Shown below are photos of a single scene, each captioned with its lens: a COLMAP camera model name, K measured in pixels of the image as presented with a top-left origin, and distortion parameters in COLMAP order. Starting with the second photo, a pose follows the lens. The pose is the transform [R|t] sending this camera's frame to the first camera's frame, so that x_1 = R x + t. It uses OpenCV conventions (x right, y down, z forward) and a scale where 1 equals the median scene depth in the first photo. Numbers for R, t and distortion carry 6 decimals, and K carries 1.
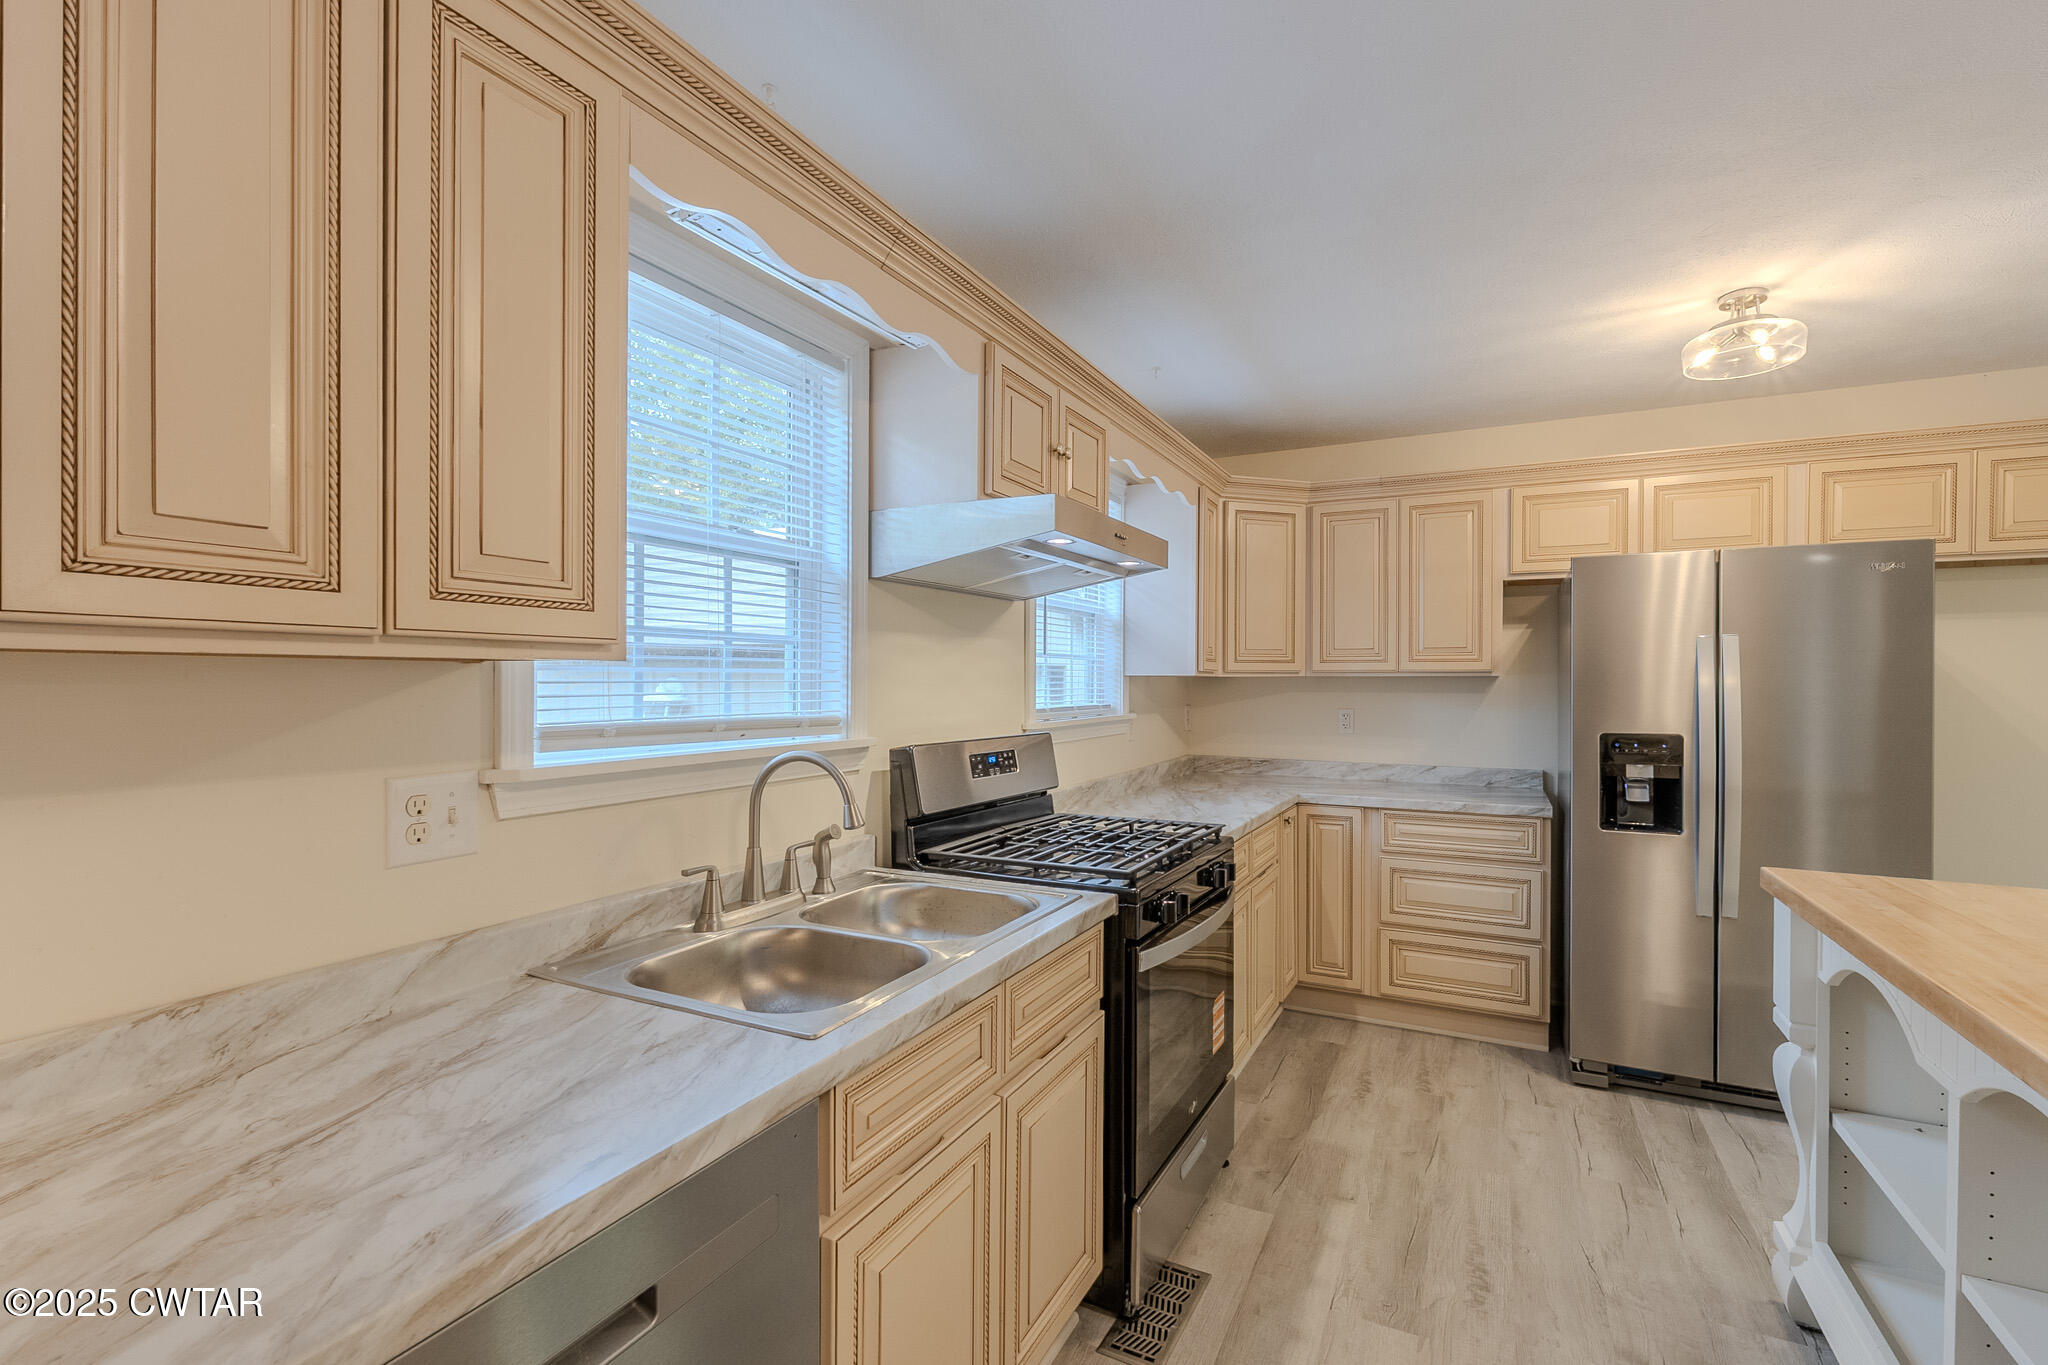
lens RADIAL K [[899.3, 0, 1032.1], [0, 899.3, 686.5], [0, 0, 1]] dist [0.000694, 0.000091]
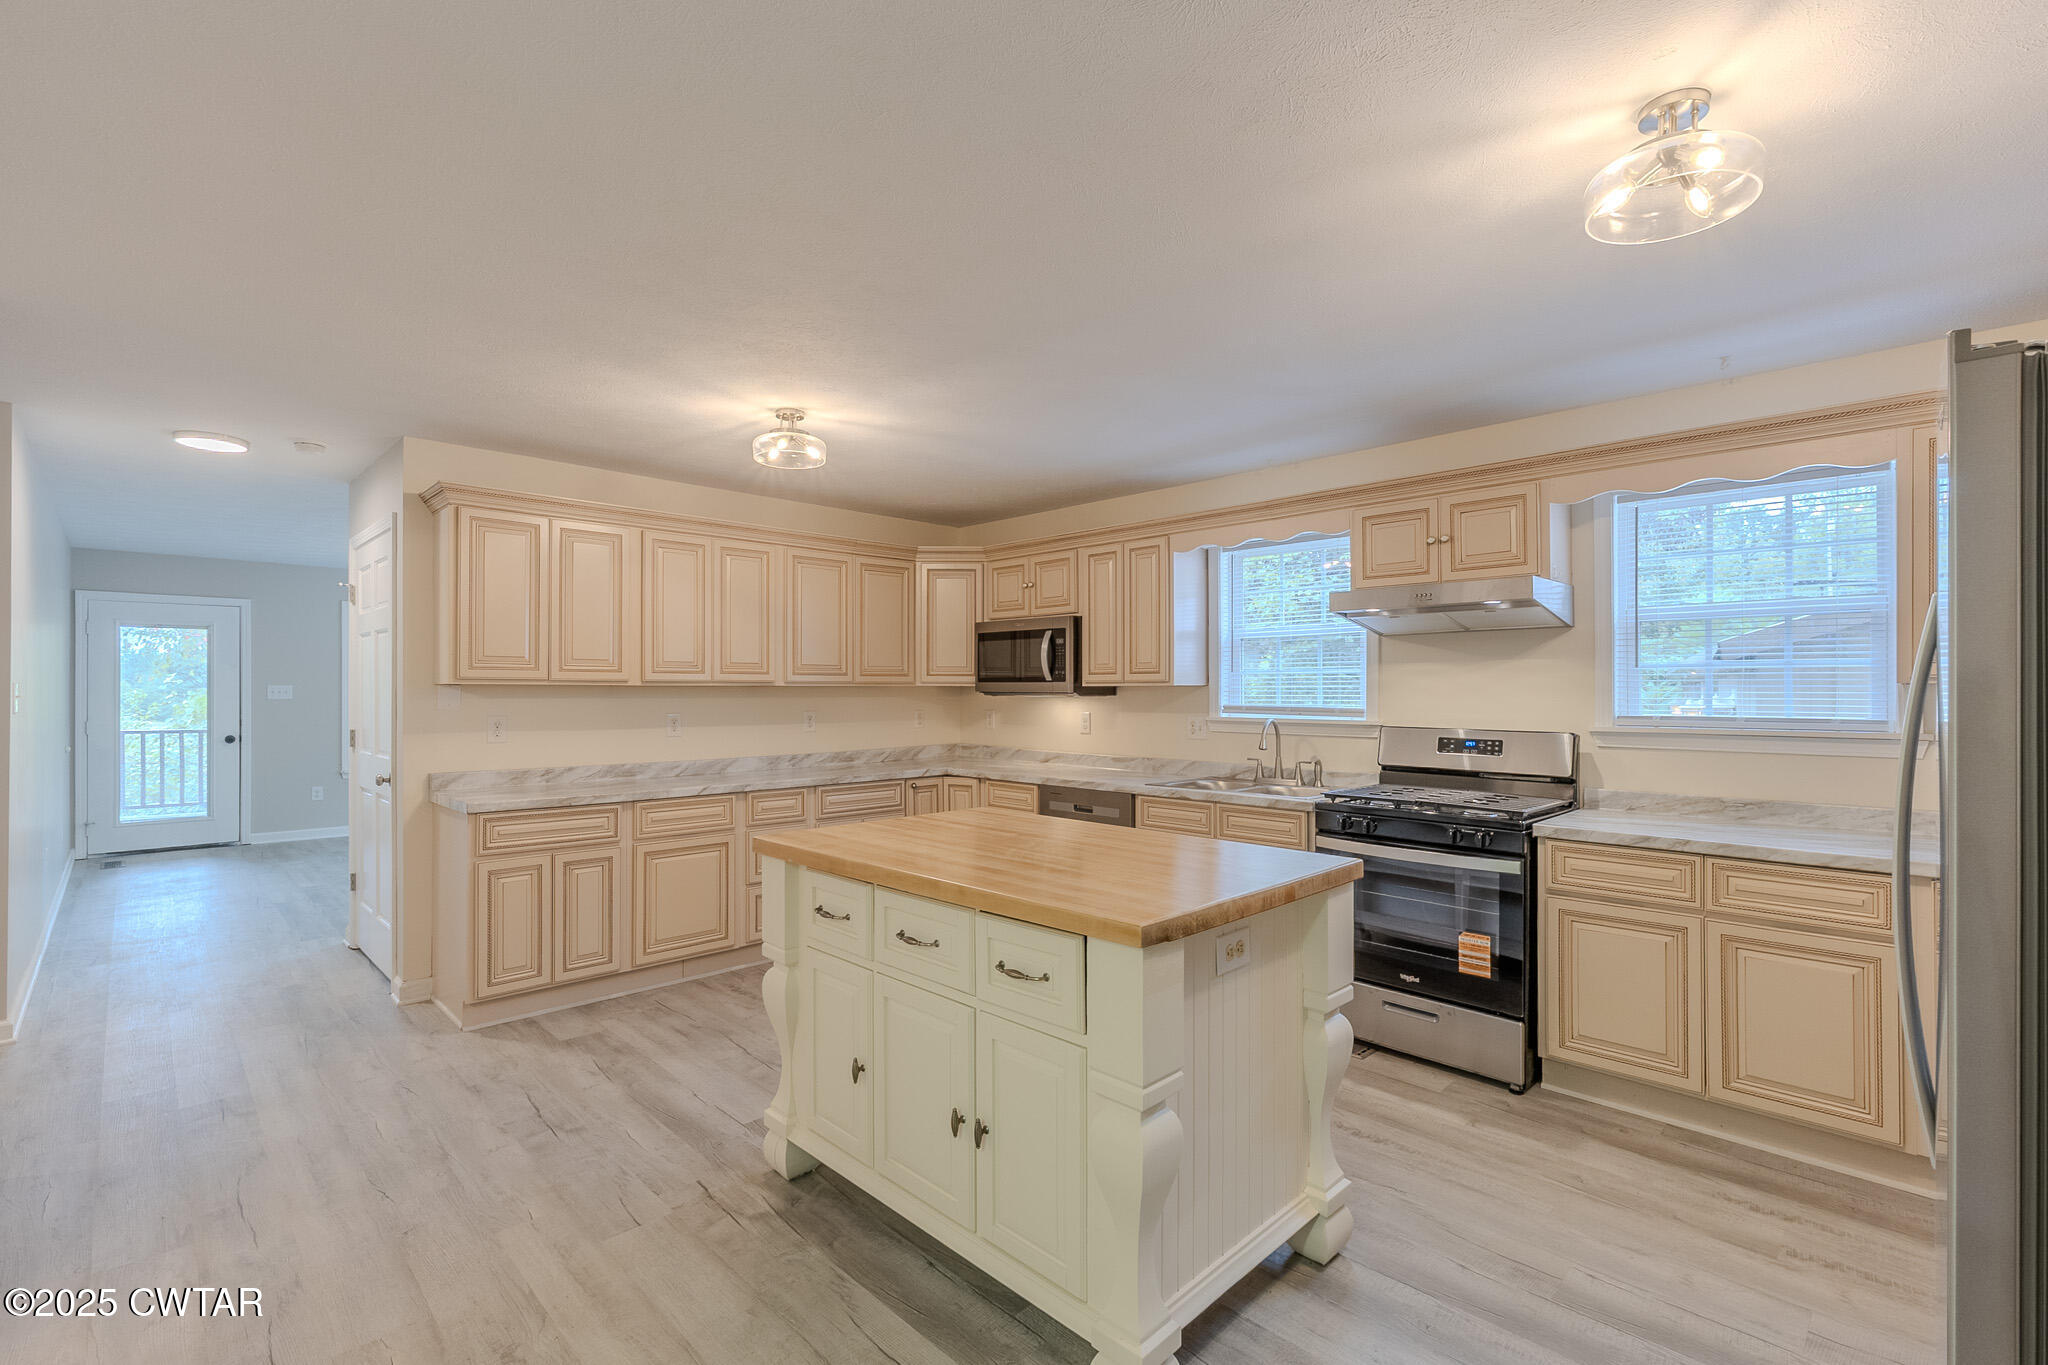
lens RADIAL K [[911.9, 0, 1019.7], [0, 911.9, 687.4], [0, 0, 1]] dist [-0.002656, -0.000319]
pose [[-0.319118, -0.008617, -0.947676, 1.839299], [-0.008516, 0.999944, -0.006224, 0.004967], [0.947677, 0.006084, -0.319174, 0.886033]]
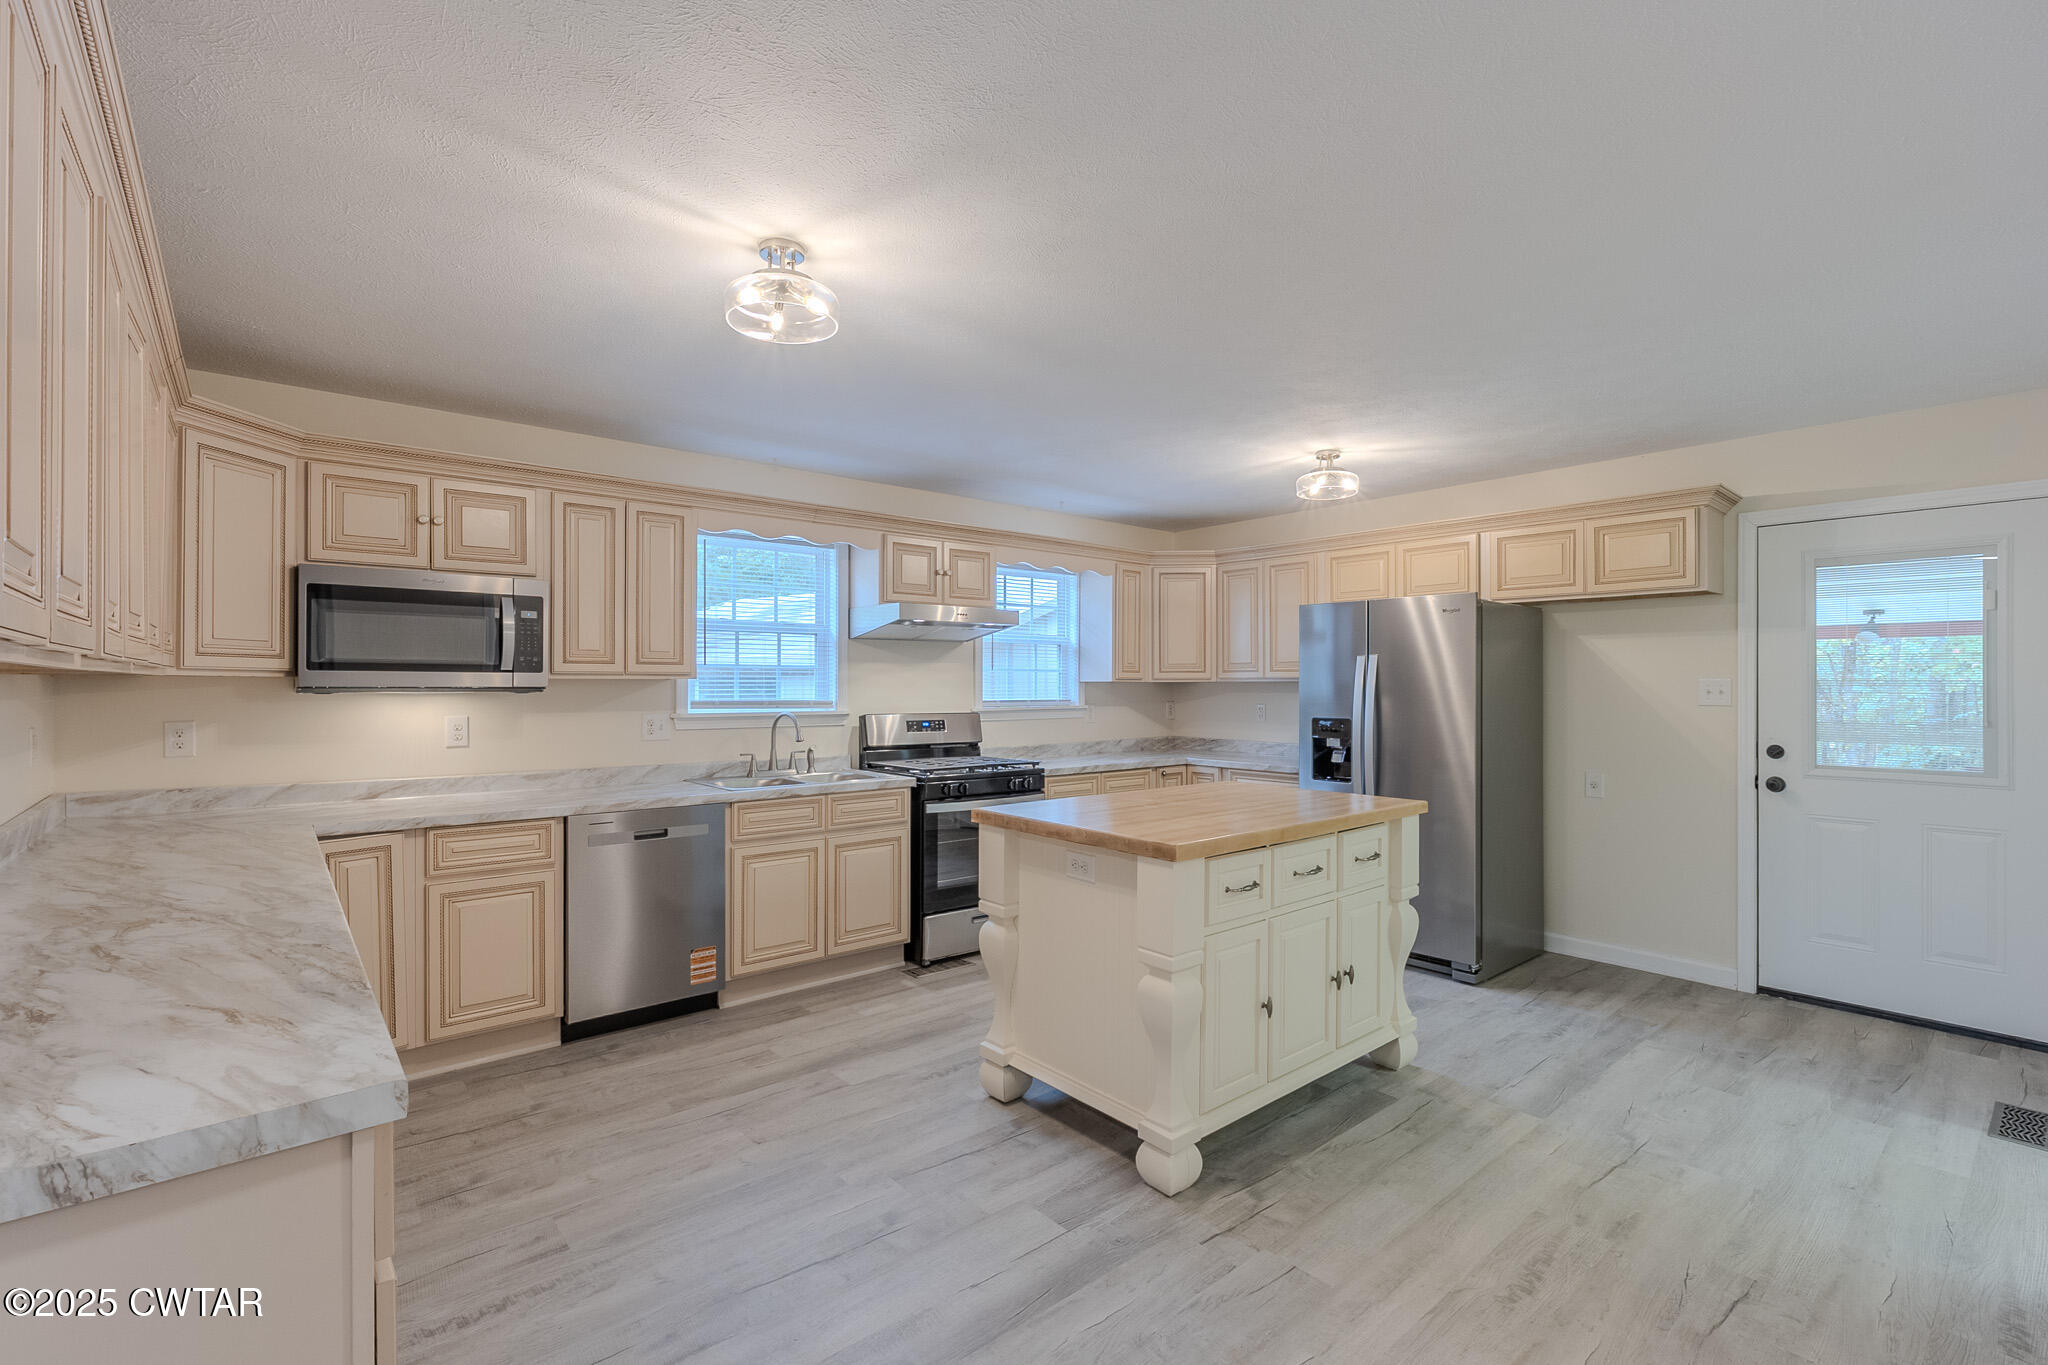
lens RADIAL K [[908.2, 0, 1035.2], [0, 908.2, 683.1], [0, 0, 1]] dist [0.002783, 0.000507]
pose [[0.924792, -0.002074, -0.380468, 1.085692], [-0.001192, 0.999964, -0.008346, 0.007479], [0.380472, 0.008172, 0.924756, -0.887637]]
